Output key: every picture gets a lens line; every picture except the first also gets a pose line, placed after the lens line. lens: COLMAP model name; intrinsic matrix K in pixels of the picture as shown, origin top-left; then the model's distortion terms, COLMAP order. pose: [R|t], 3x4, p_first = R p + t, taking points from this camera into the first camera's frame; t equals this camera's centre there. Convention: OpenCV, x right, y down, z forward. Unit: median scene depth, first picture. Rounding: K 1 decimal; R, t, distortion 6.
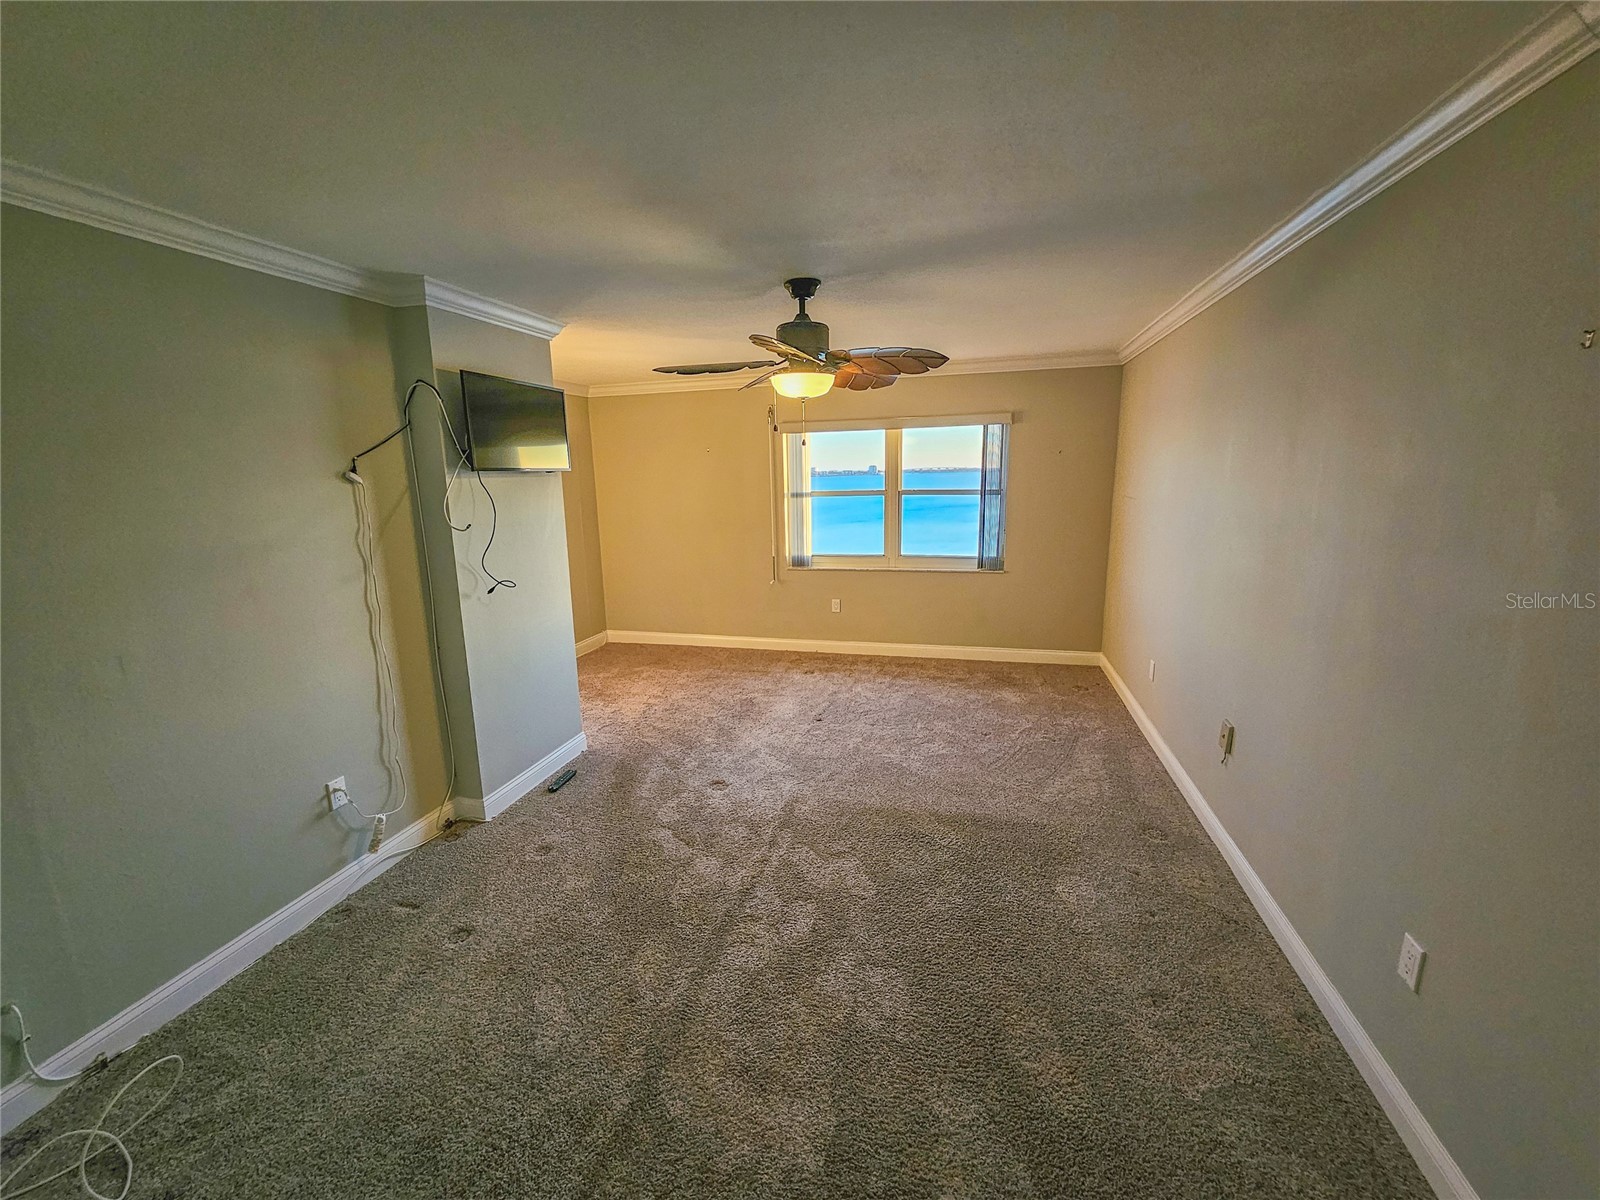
lens RADIAL K [[652.3, 0, 793.4], [0, 652.3, 601.7], [0, 0, 1]] dist [-0.012693, -0.000089]
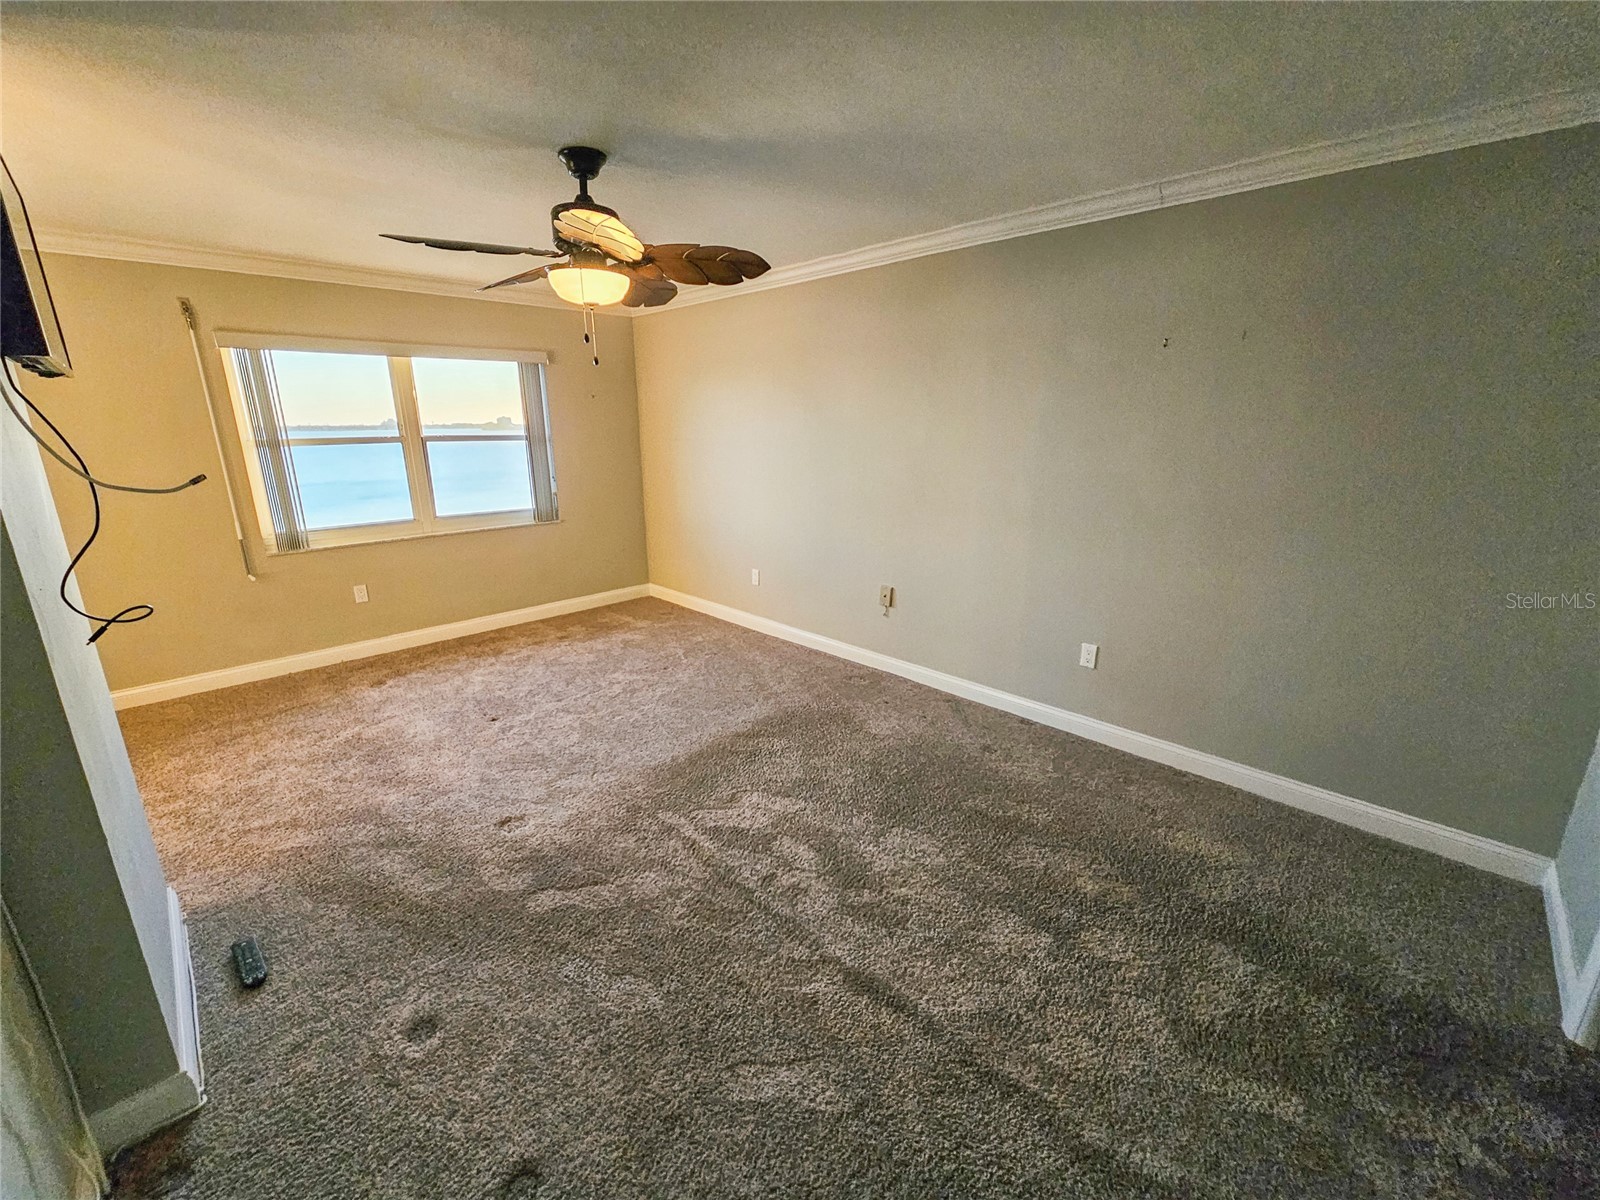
lens RADIAL K [[653.7, 0, 794.8], [0, 653.7, 598.6], [0, 0, 1]] dist [0.000502, -0.000867]
pose [[0.506862, -0.209454, 0.836194, -0.369661], [0.164349, 0.975719, 0.144783, -0.018180], [-0.846215, 0.064043, 0.528978, 0.219388]]
